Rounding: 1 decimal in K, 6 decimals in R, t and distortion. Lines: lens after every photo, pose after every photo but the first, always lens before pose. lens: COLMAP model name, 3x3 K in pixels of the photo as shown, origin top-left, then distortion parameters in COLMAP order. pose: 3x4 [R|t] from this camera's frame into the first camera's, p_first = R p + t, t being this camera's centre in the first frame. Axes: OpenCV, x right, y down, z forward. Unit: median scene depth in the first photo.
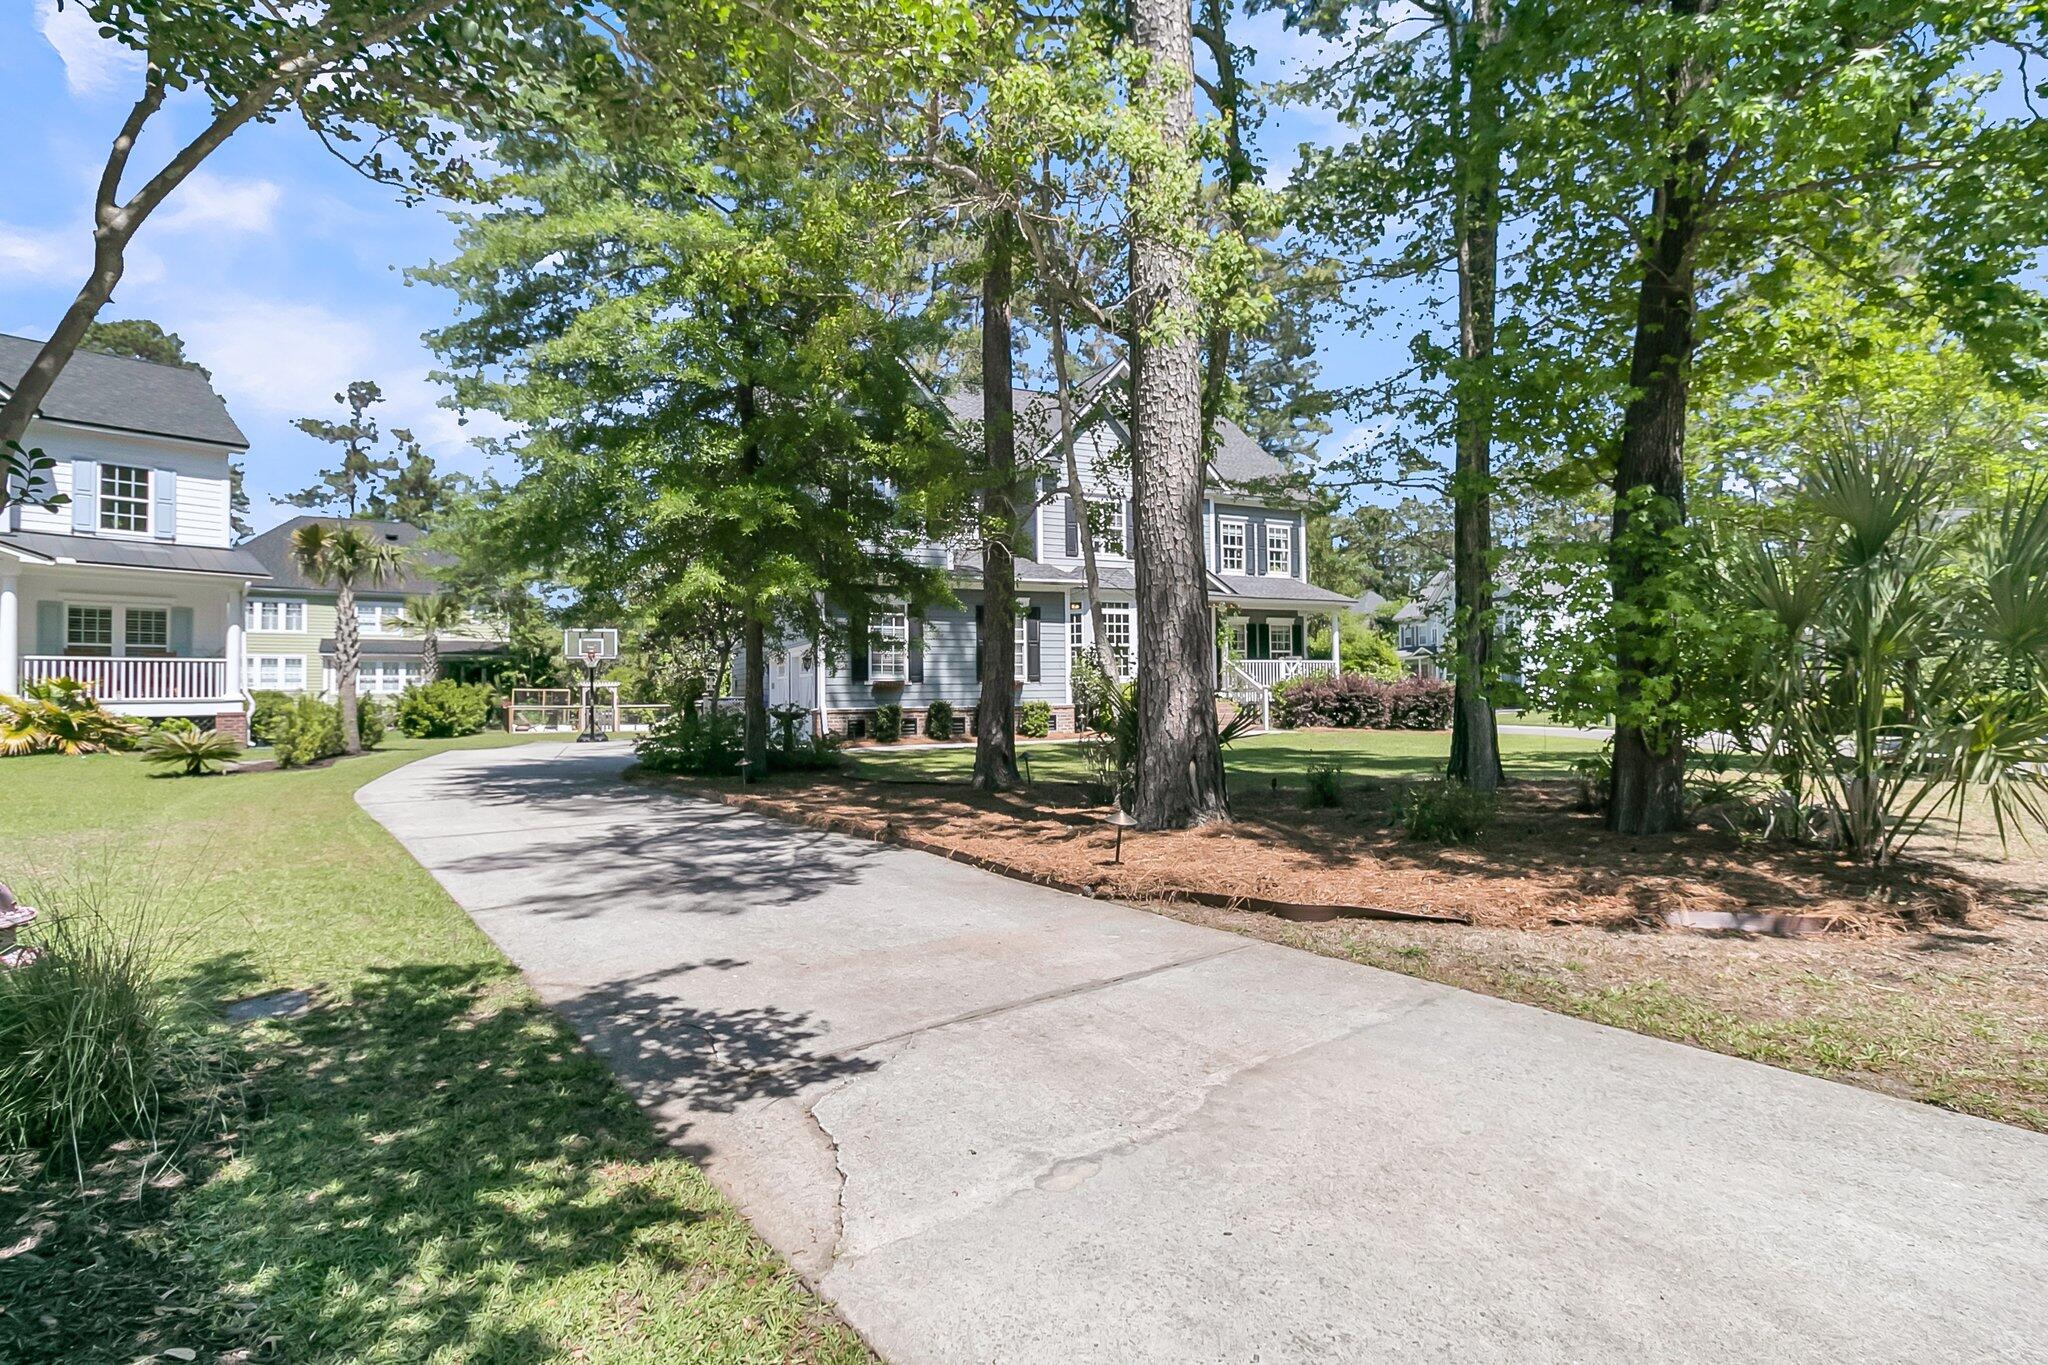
lens RADIAL K [[1005.4, 0, 1017.8], [0, 1005.4, 694.5], [0, 0, 1]] dist [-0.000125, 0.000201]
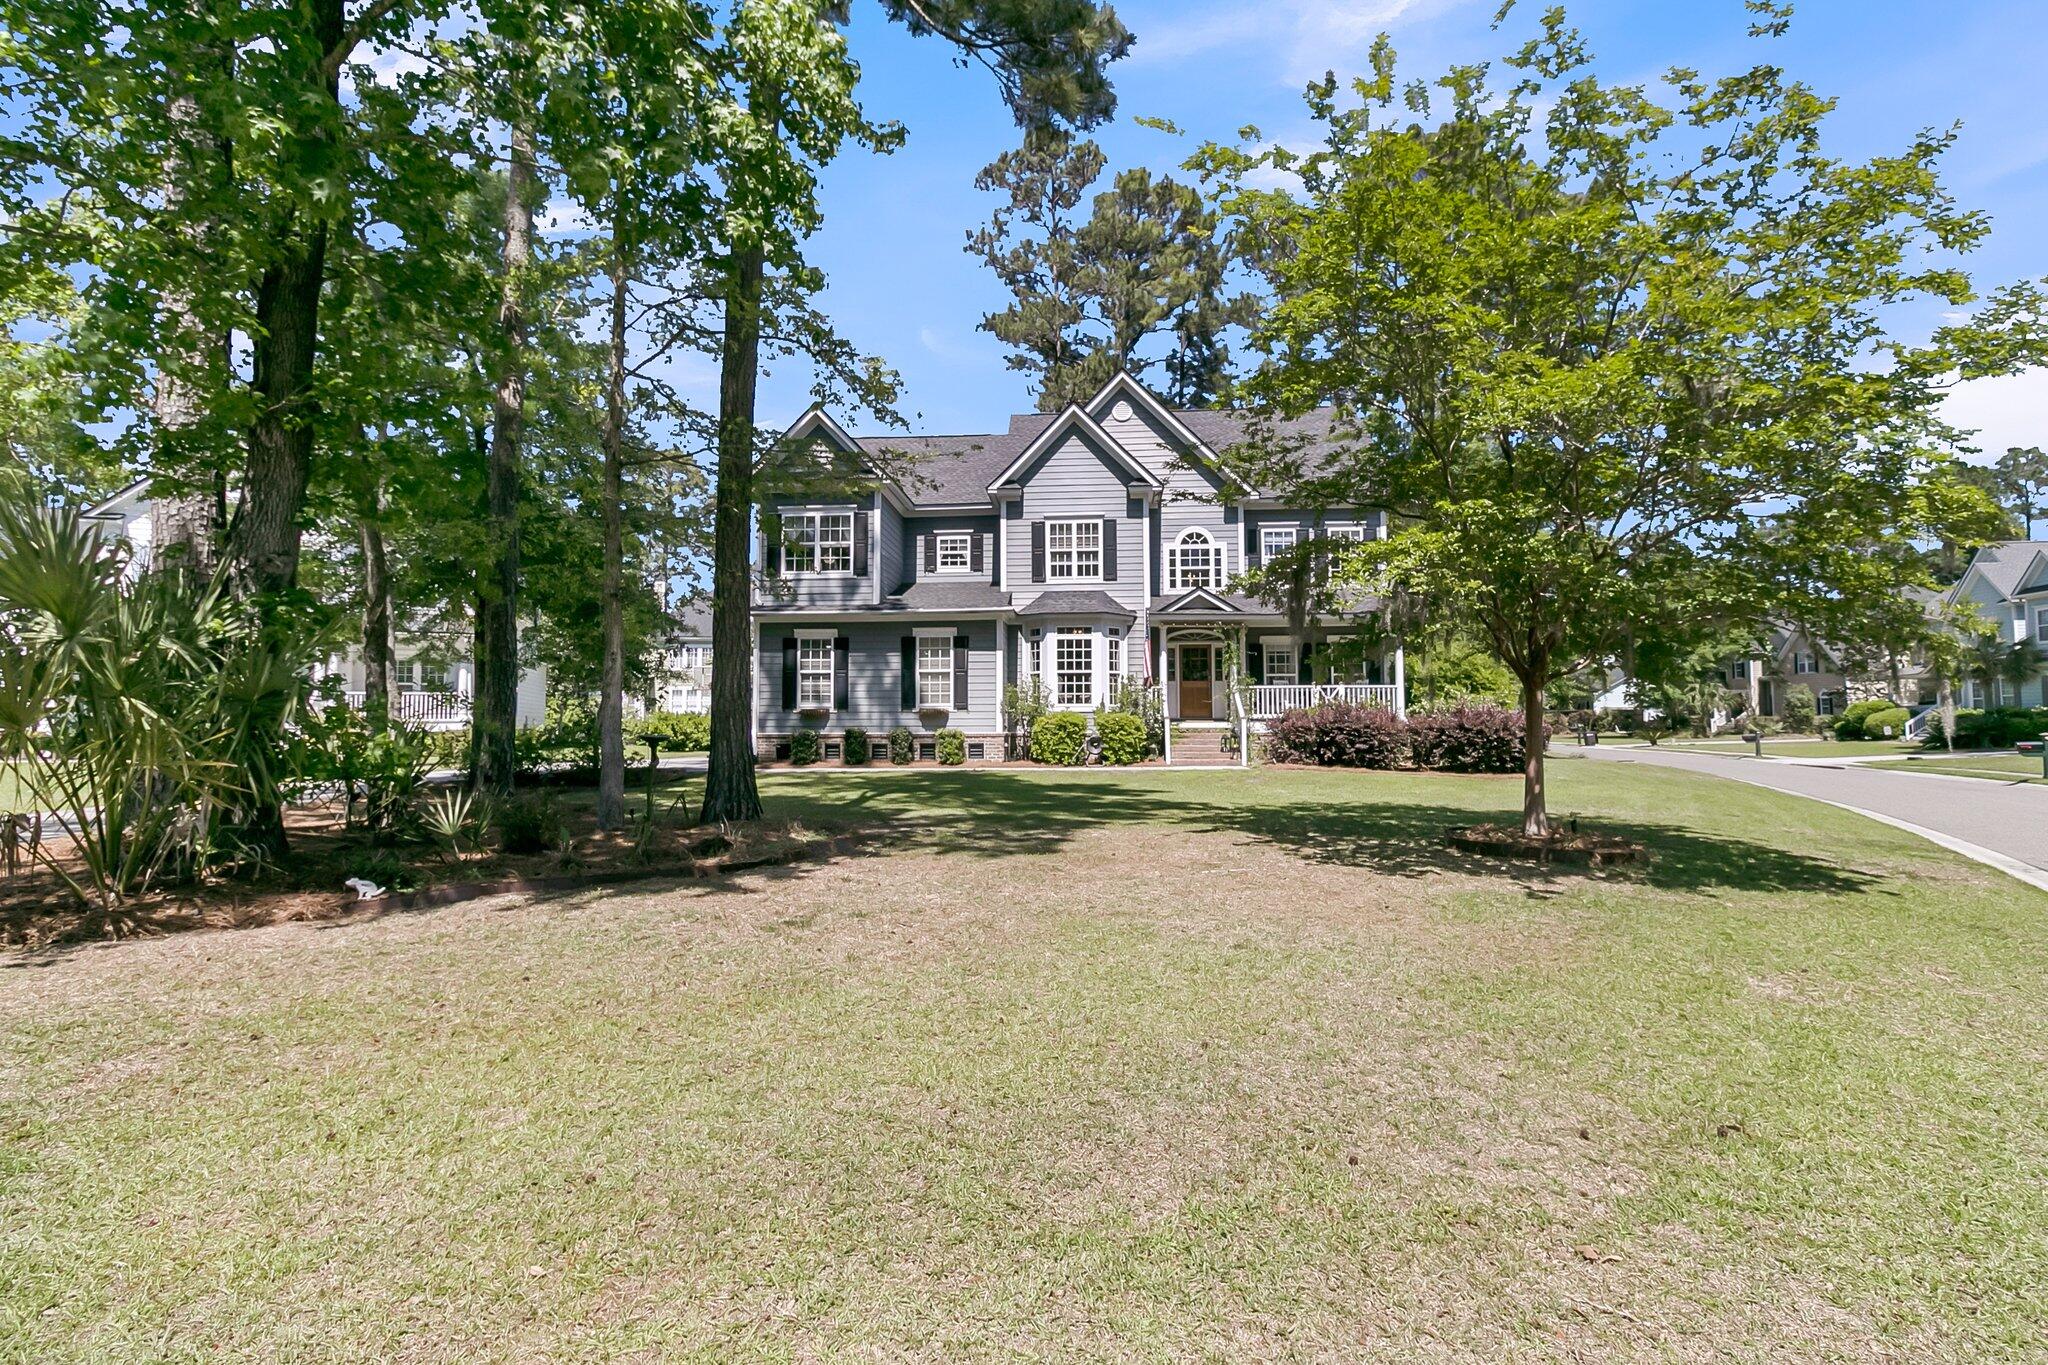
lens RADIAL K [[1005.4, 0, 1002.7], [0, 1005.4, 691.8], [0, 0, 1]] dist [-0.000125, 0.000201]
pose [[0.863439, -0.005924, -0.504418, 0.519569], [-0.007676, 0.999661, -0.024879, -0.005580], [0.504394, 0.025354, 0.863101, 0.138519]]
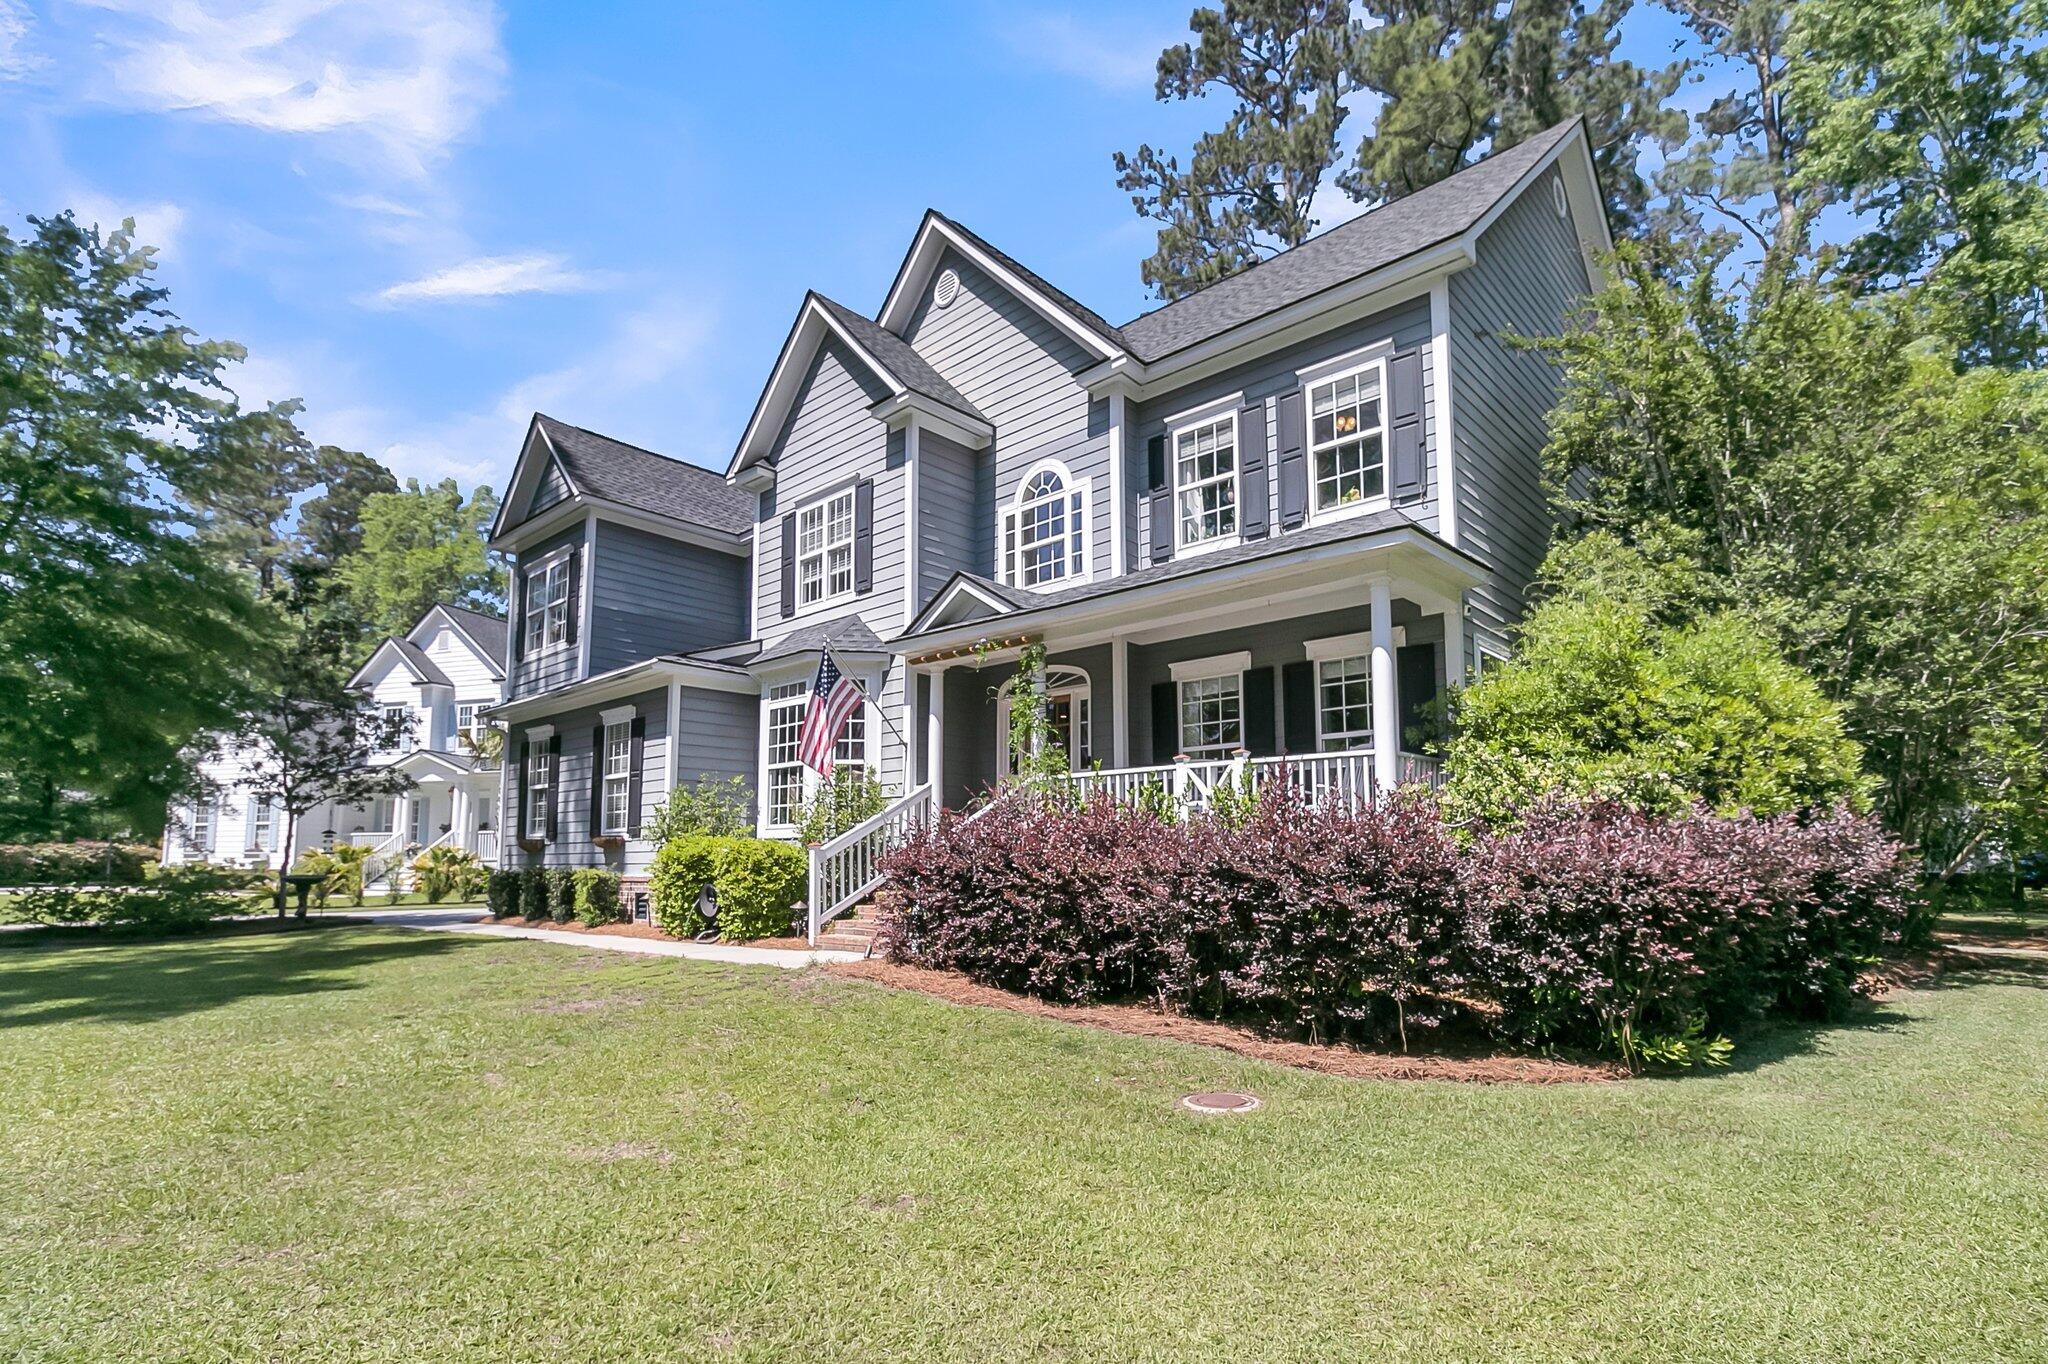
lens RADIAL K [[1005.4, 0, 1019.7], [0, 1005.4, 786.3], [0, 0, 1]] dist [-0.000125, 0.000201]
pose [[0.374413, -0.063910, -0.925057, 0.625934], [-0.002445, 0.997550, -0.069908, -0.001876], [0.927259, 0.028436, 0.373339, 0.914408]]
